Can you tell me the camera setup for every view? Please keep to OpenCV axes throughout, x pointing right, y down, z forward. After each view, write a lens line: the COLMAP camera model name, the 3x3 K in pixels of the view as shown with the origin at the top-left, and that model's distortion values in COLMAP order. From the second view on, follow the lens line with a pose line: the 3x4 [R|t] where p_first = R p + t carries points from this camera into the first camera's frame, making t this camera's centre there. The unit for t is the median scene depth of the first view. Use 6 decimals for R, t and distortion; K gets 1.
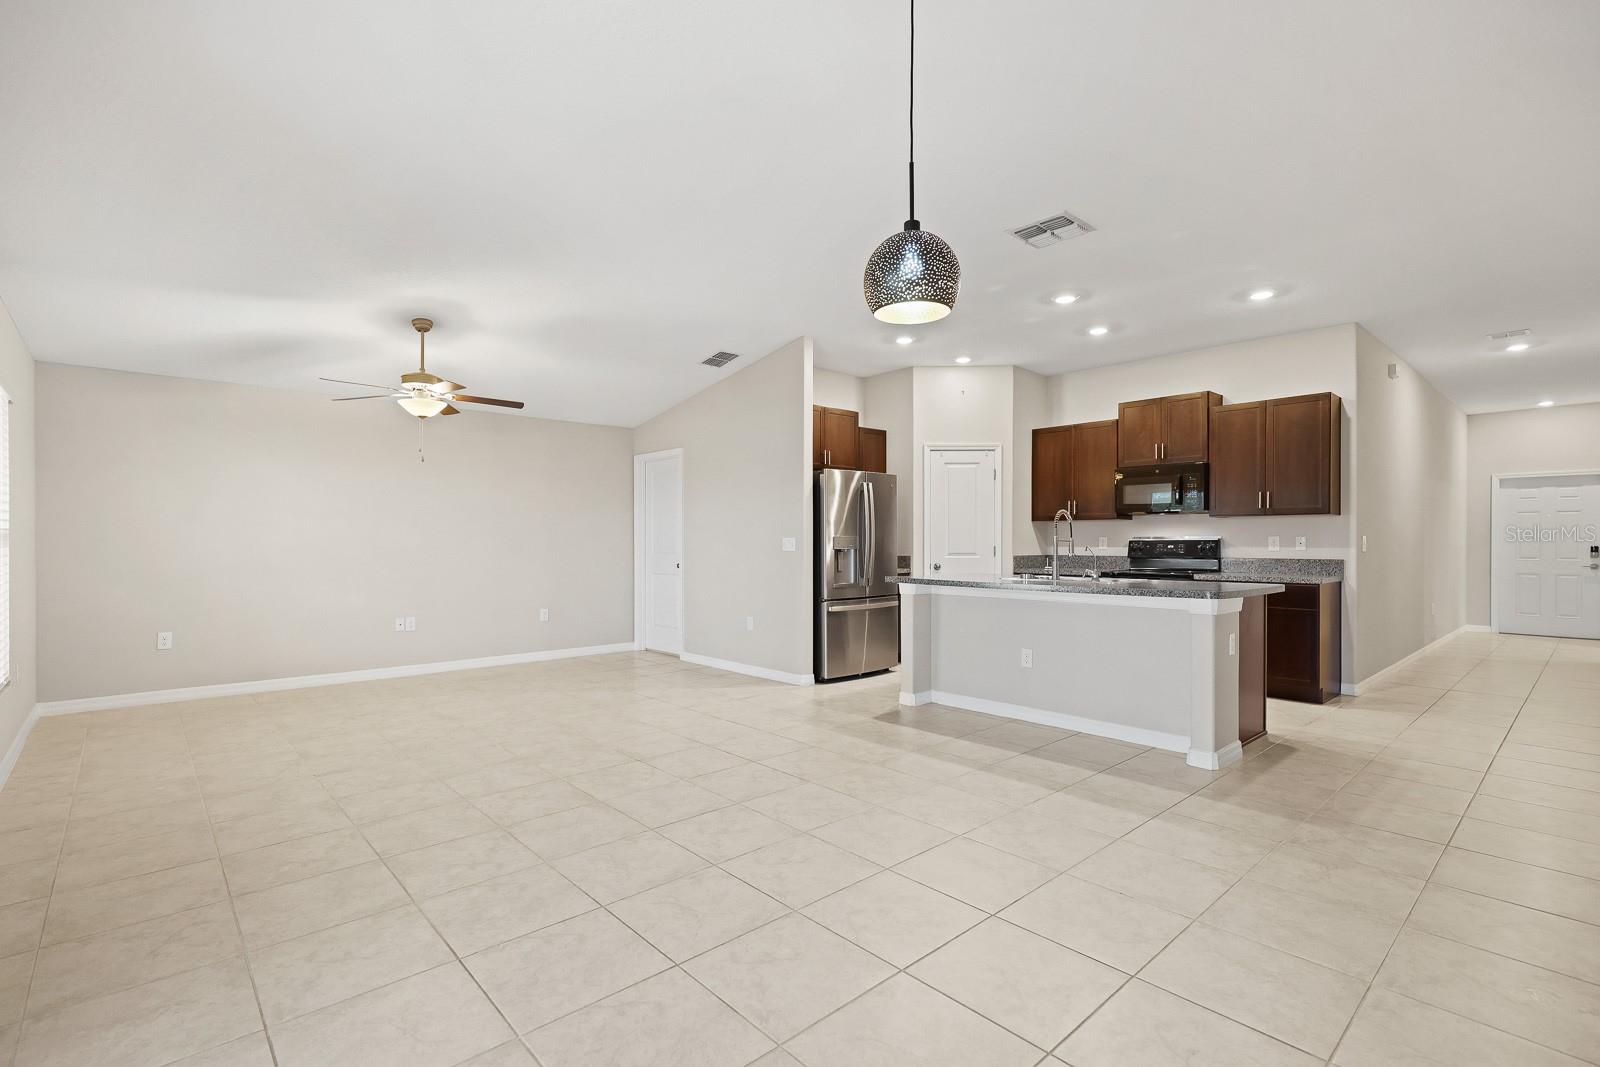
lens RADIAL K [[737.0, 0, 801.4], [0, 737.0, 543.1], [0, 0, 1]] dist [0.000868, -0.000039]
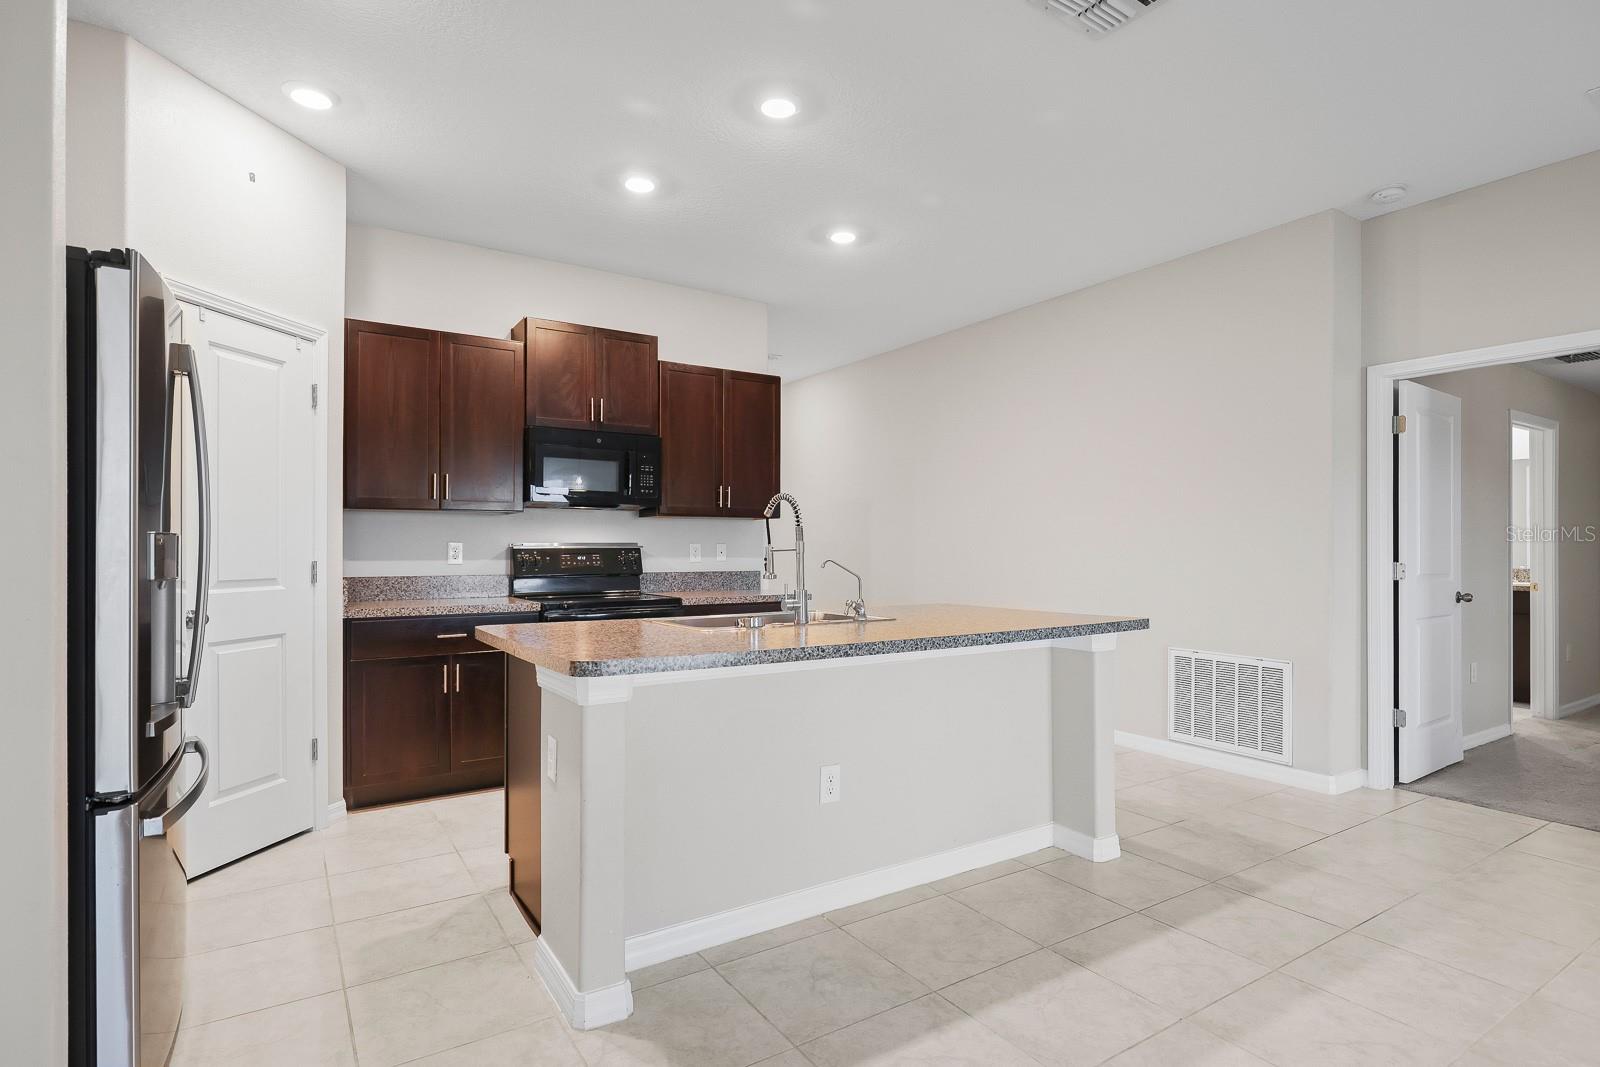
lens RADIAL K [[816.2, 0, 805.3], [0, 816.2, 545.9], [0, 0, 1]] dist [-0.001181, -0.000181]
pose [[0.155602, 0.002911, 0.987816, -0.197423], [0.000520, 0.999995, -0.003029, -0.003899], [-0.987820, 0.000985, 0.155600, 0.742284]]
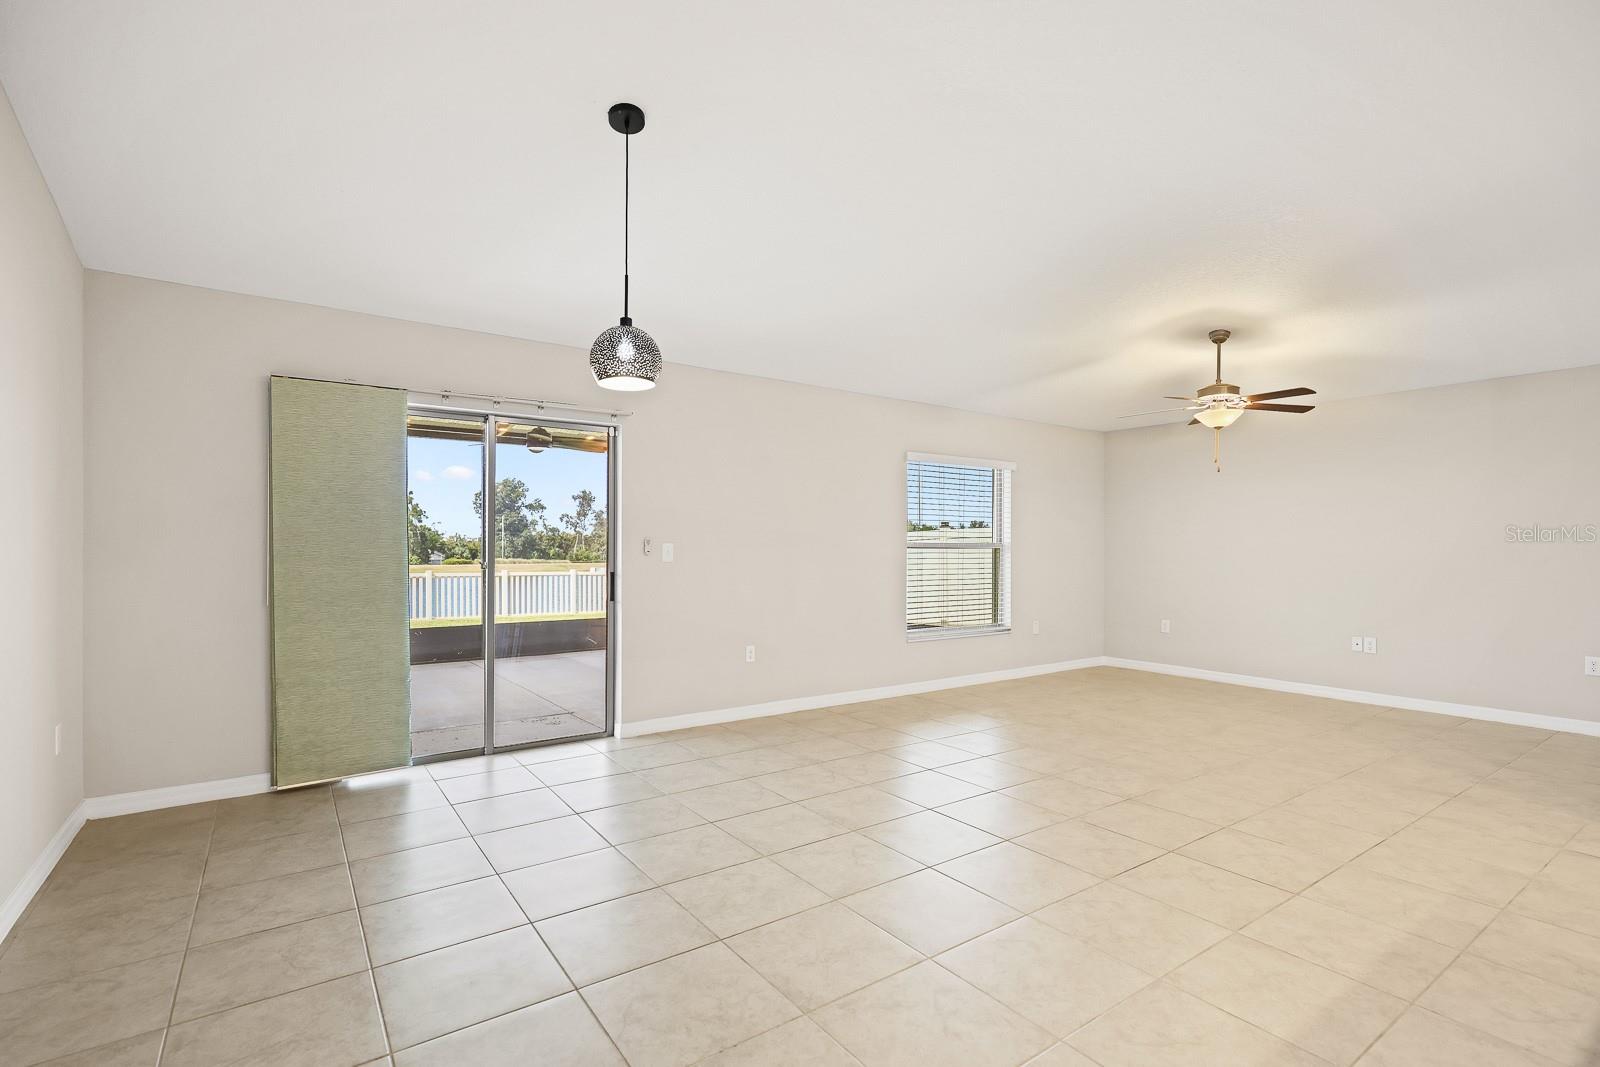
lens RADIAL K [[741.1, 0, 807.3], [0, 741.1, 547.7], [0, 0, 1]] dist [0.000514, -0.000655]
pose [[-0.115137, -0.001223, -0.993349, 0.464638], [-0.006109, 0.999981, -0.000523, -0.002818], [0.993331, 0.006008, -0.115142, 0.469005]]
